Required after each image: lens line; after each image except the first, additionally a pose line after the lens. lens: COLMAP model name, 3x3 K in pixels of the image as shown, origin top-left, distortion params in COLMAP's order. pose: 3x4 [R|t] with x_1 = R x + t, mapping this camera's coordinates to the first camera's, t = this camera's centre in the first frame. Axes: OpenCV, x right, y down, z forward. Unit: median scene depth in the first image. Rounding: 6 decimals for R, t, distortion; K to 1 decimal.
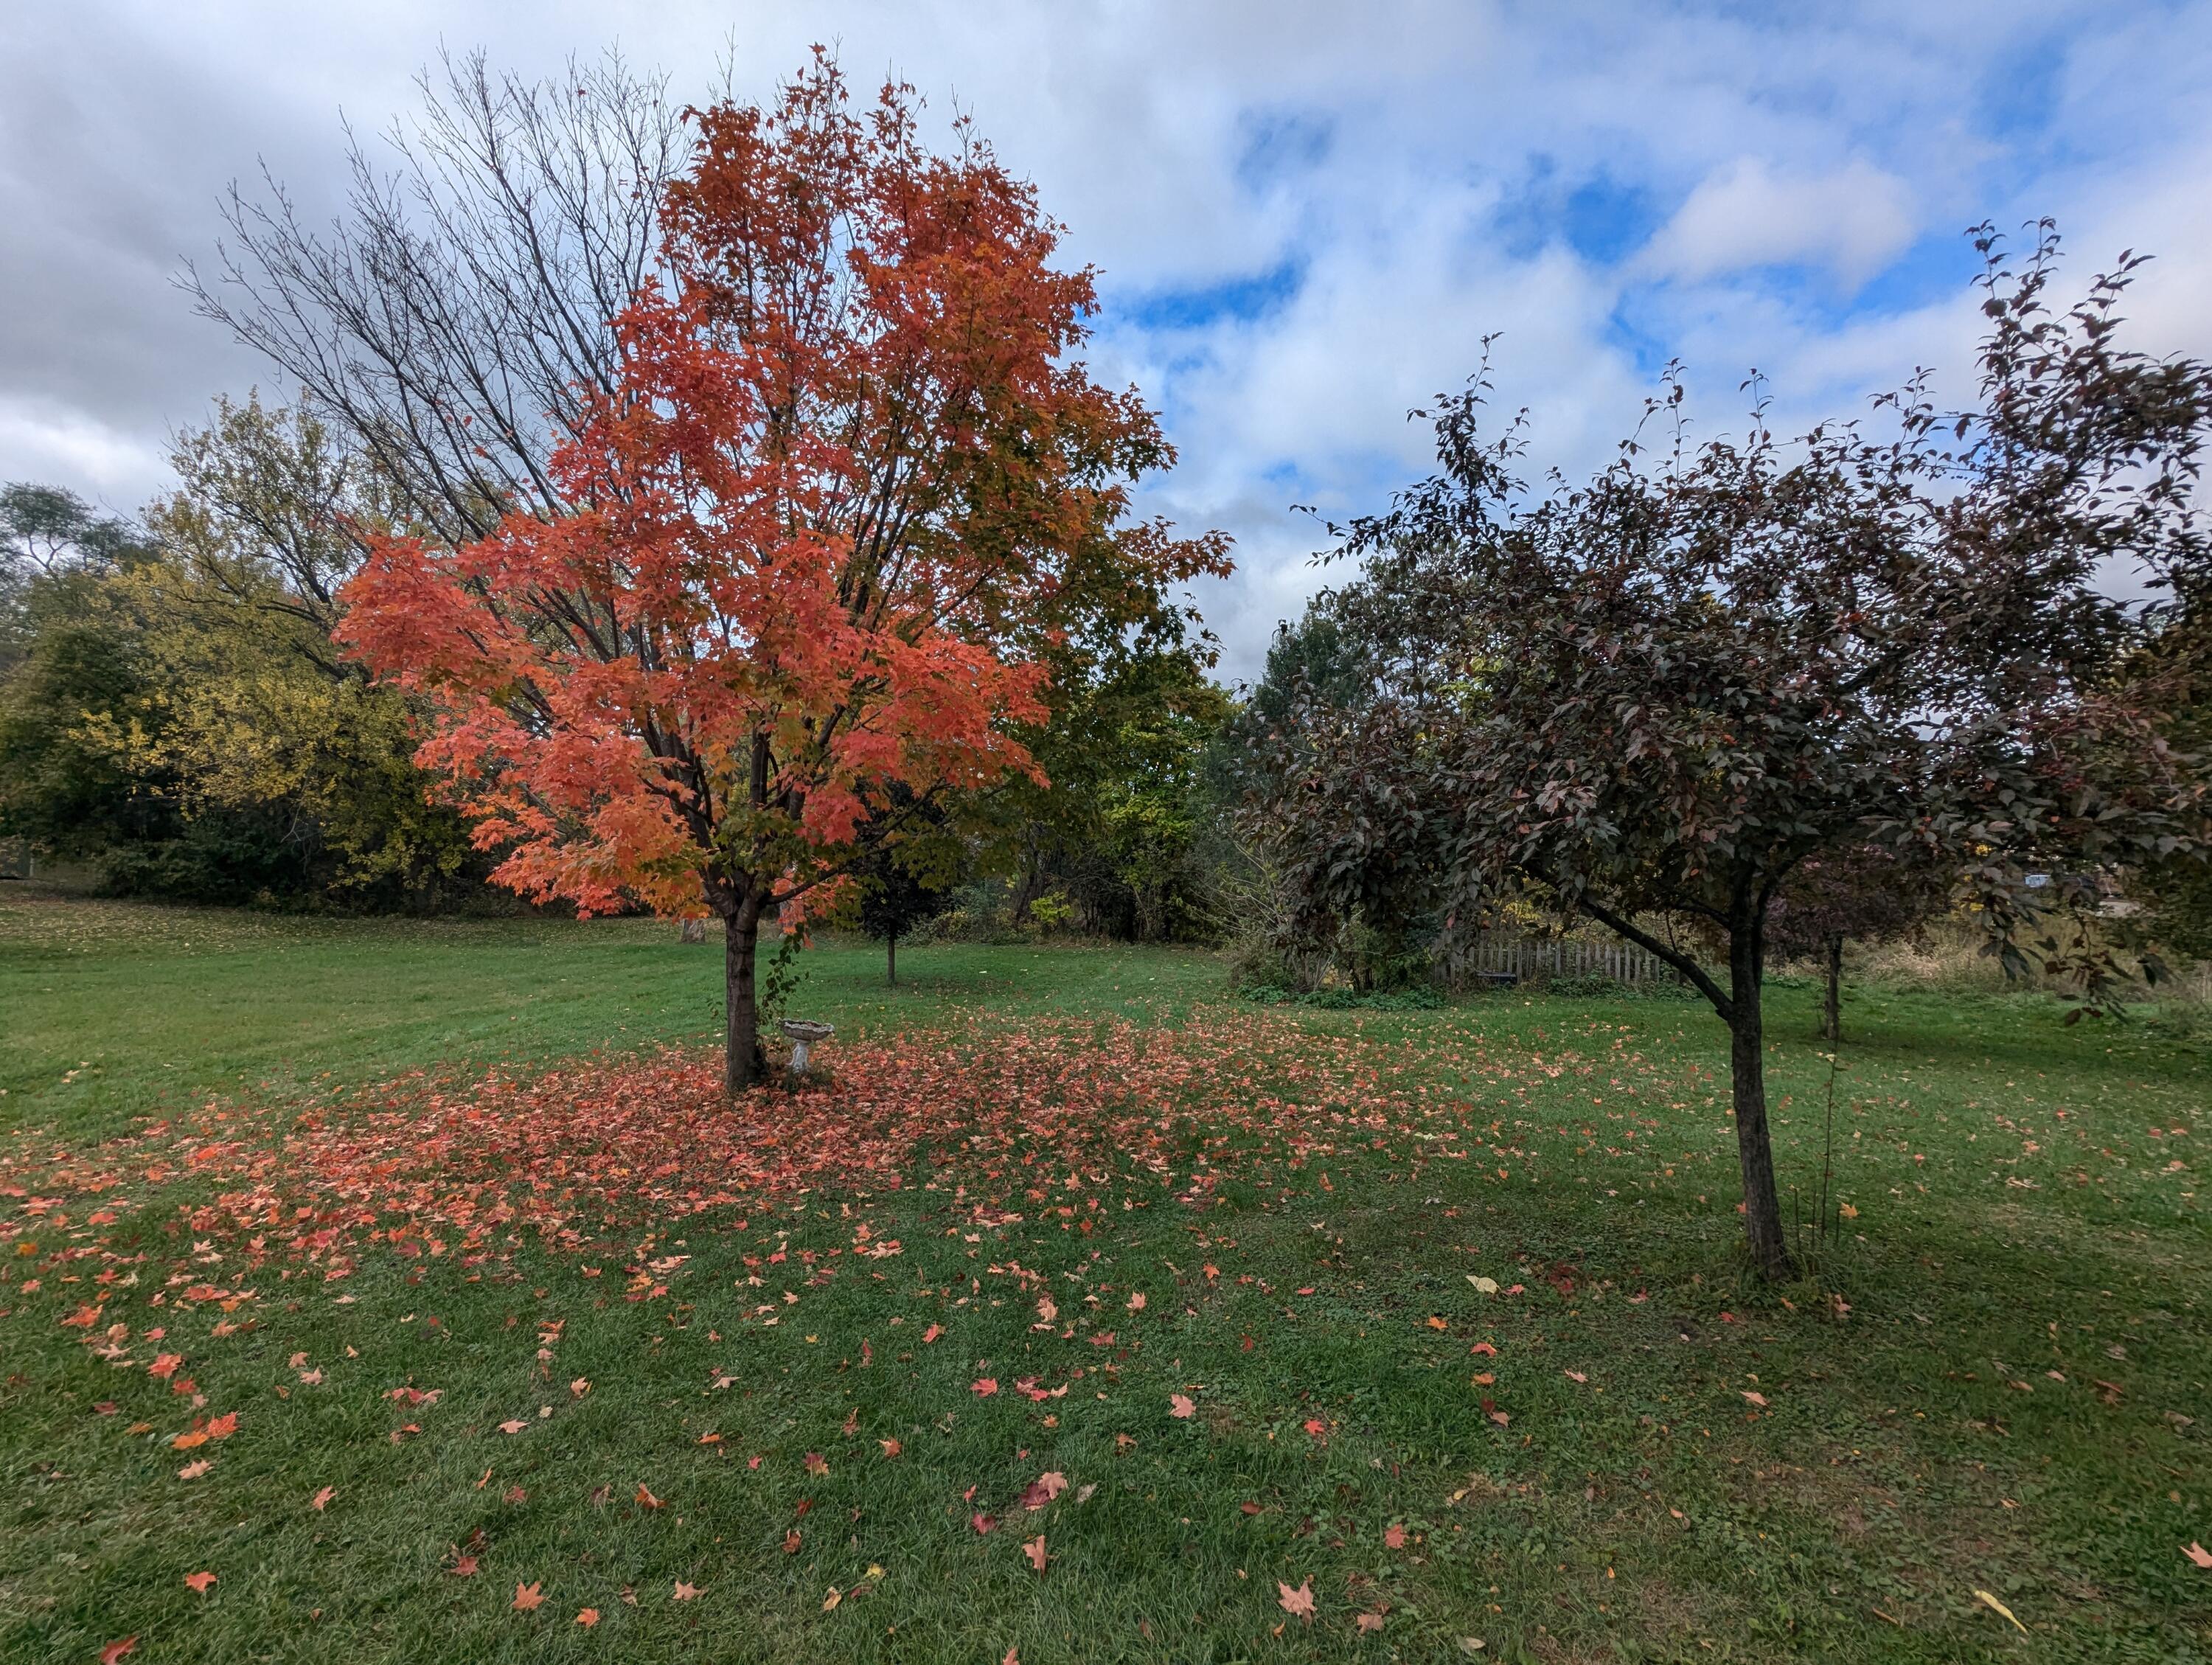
lens RADIAL K [[1044.1, 0, 1100.8], [0, 1044.1, 837.7], [0, 0, 1]] dist [-0.001315, 0.000296]
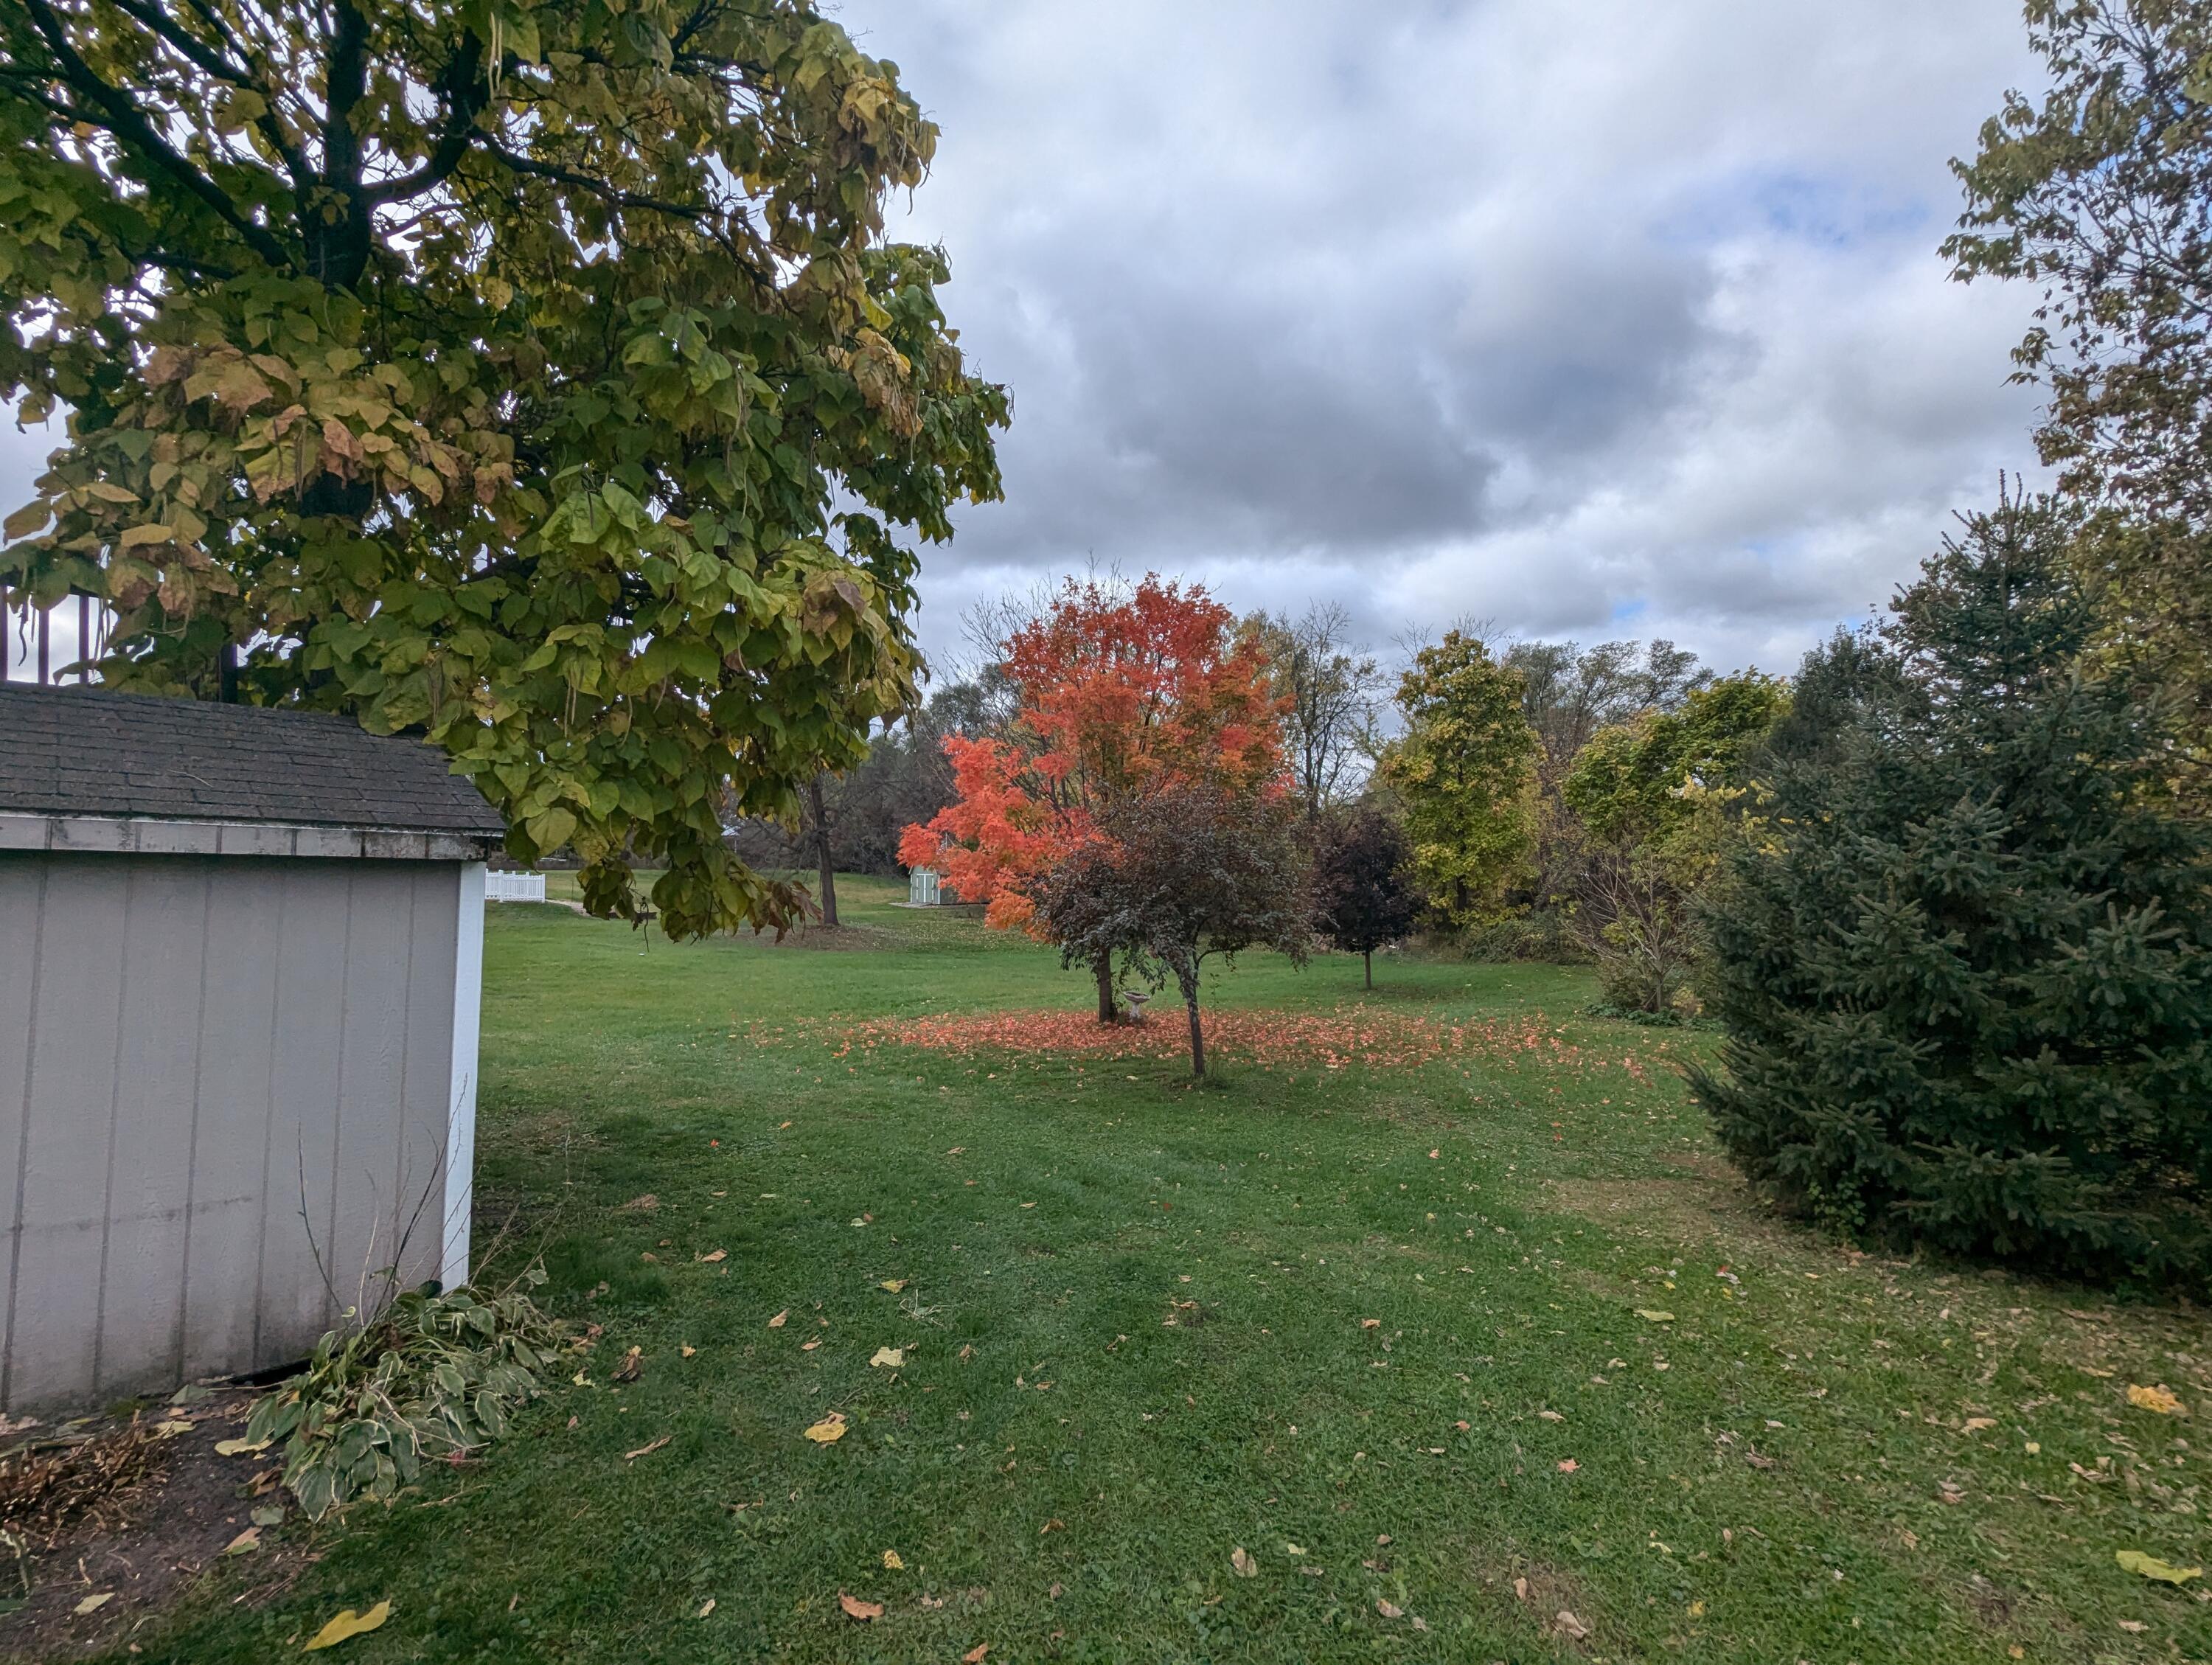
lens RADIAL K [[1044.1, 0, 1102.5], [0, 1044.1, 834.2], [0, 0, 1]] dist [-0.001315, 0.000296]
pose [[0.784592, -0.033359, -0.619114, 0.605452], [0.018947, 0.999375, -0.029837, -0.024146], [0.619723, 0.011679, 0.784734, -0.322817]]
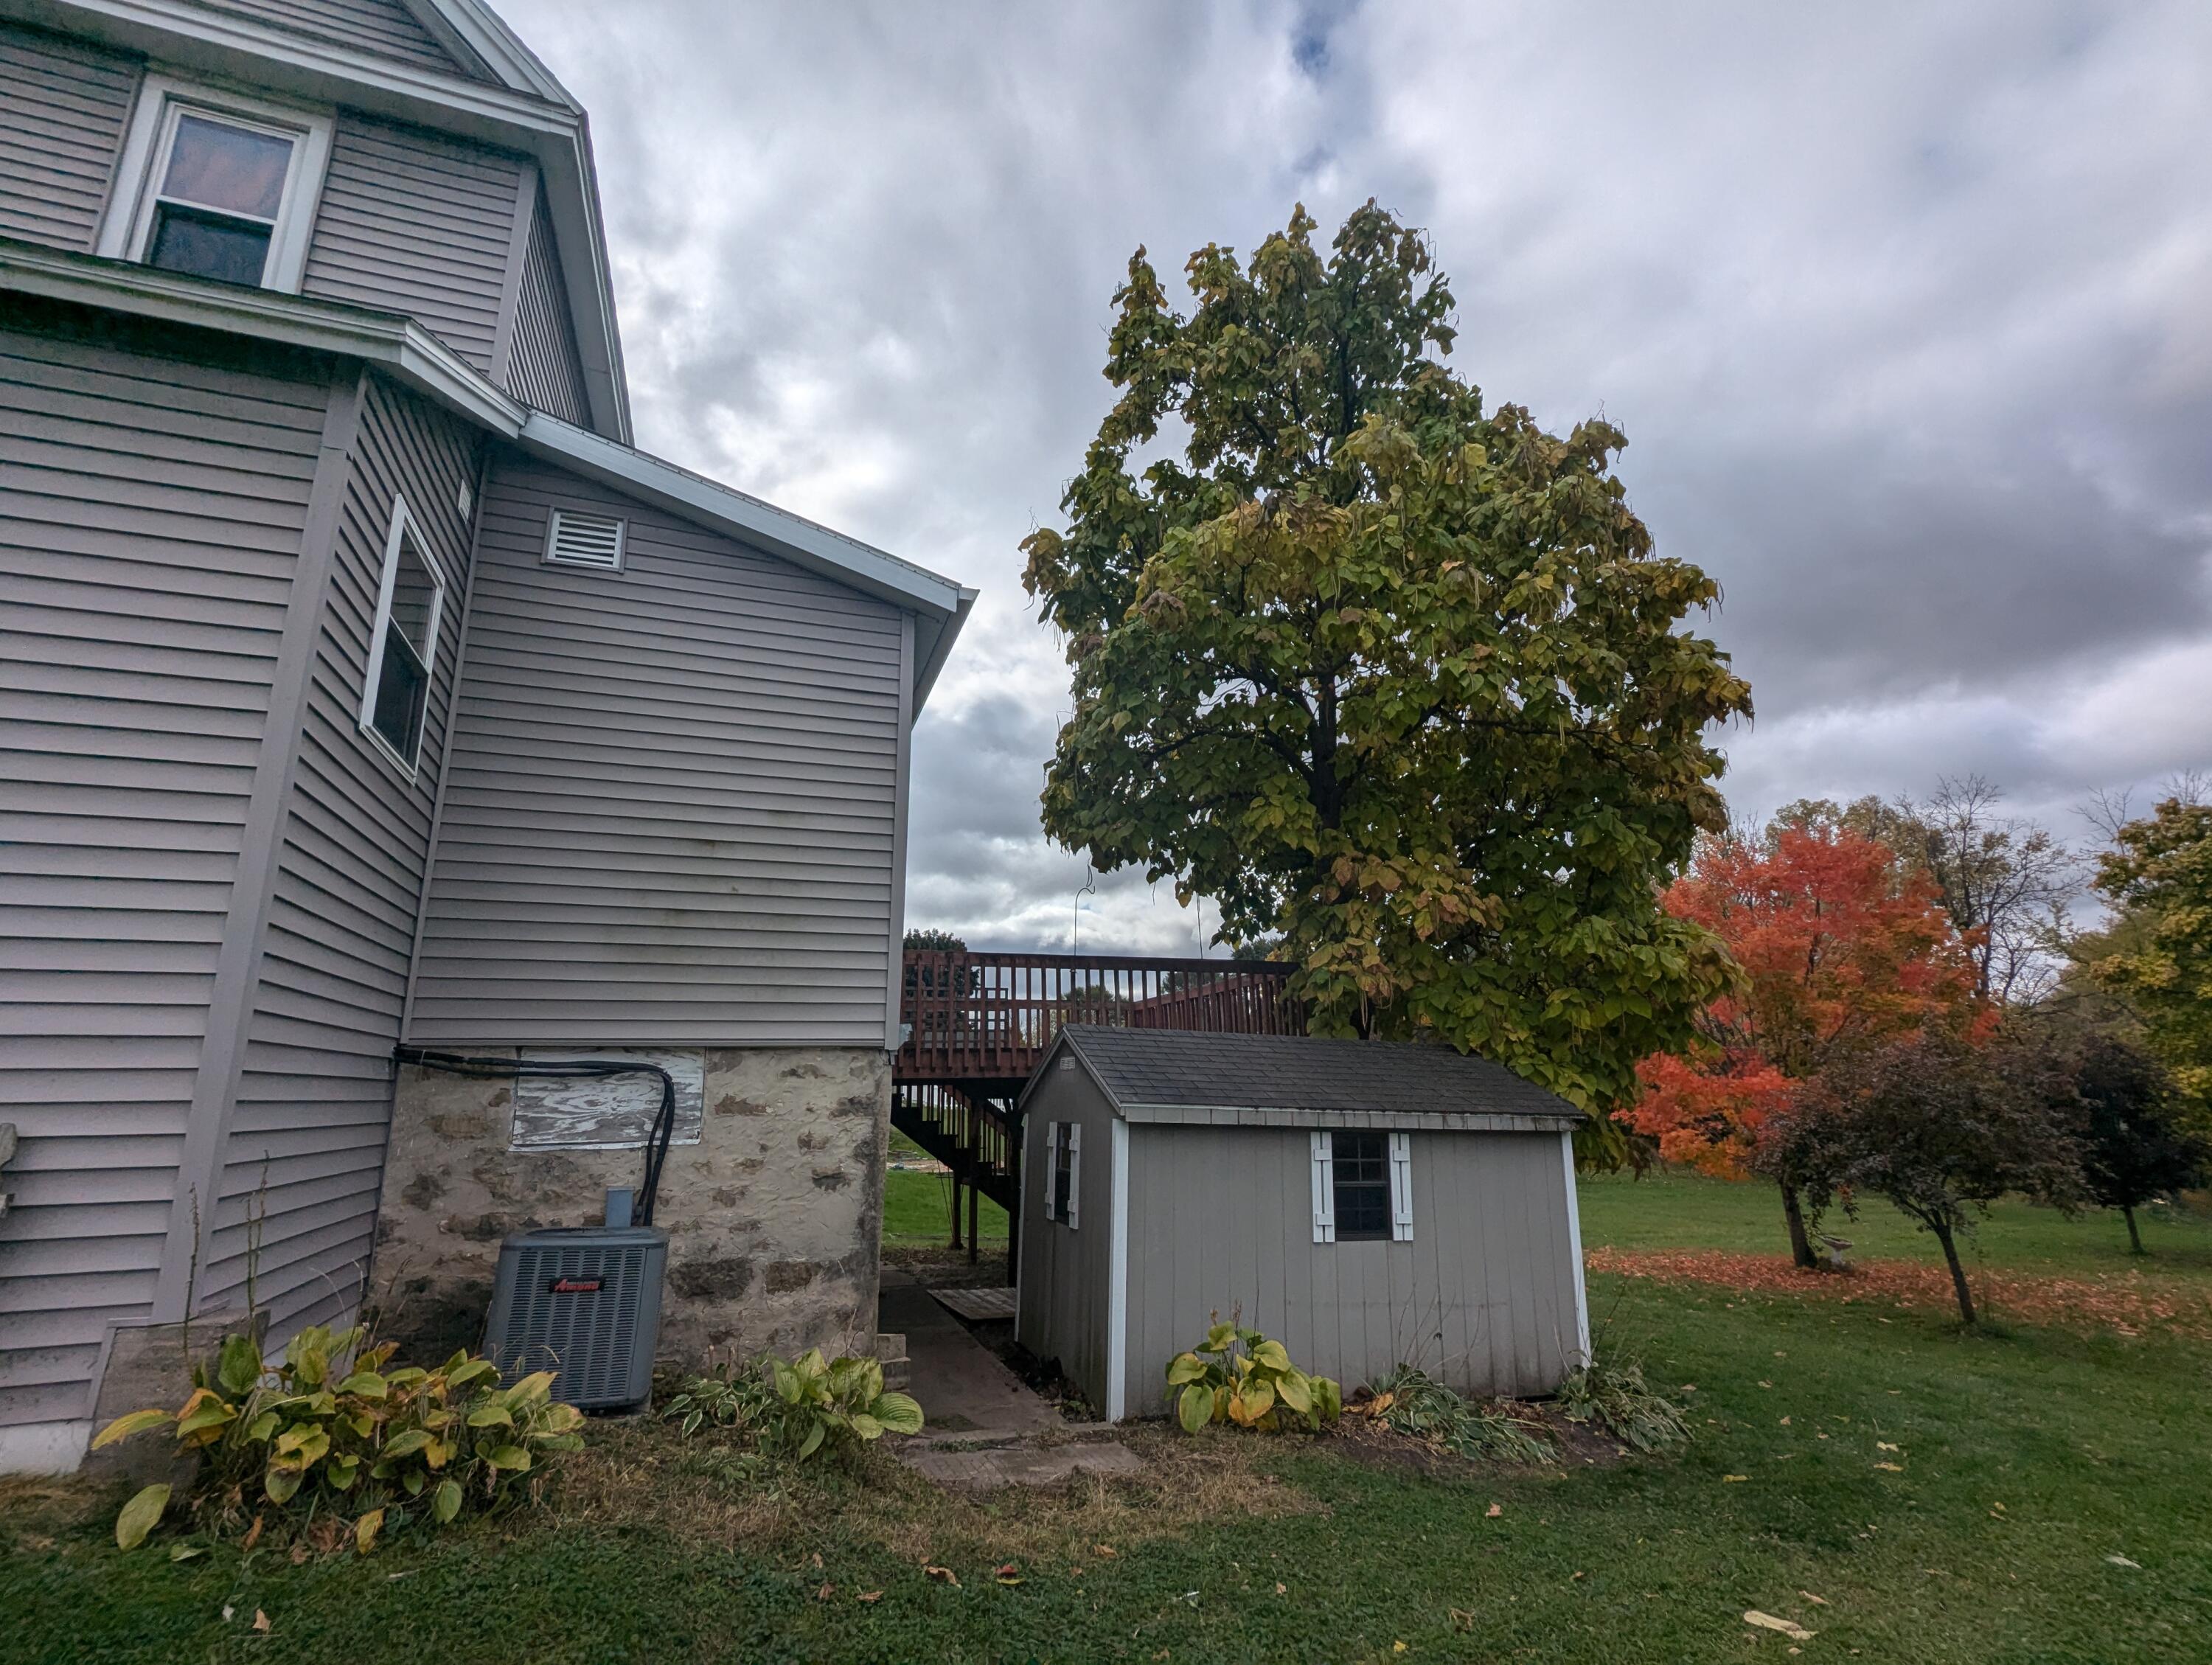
lens RADIAL K [[1044.1, 0, 1120.4], [0, 1044.1, 824.1], [0, 0, 1]] dist [-0.001315, 0.000296]
pose [[0.412410, -0.231085, -0.881203, 0.713131], [0.013210, 0.968708, -0.247850, -0.051866], [0.910903, 0.090575, 0.402558, -0.650968]]
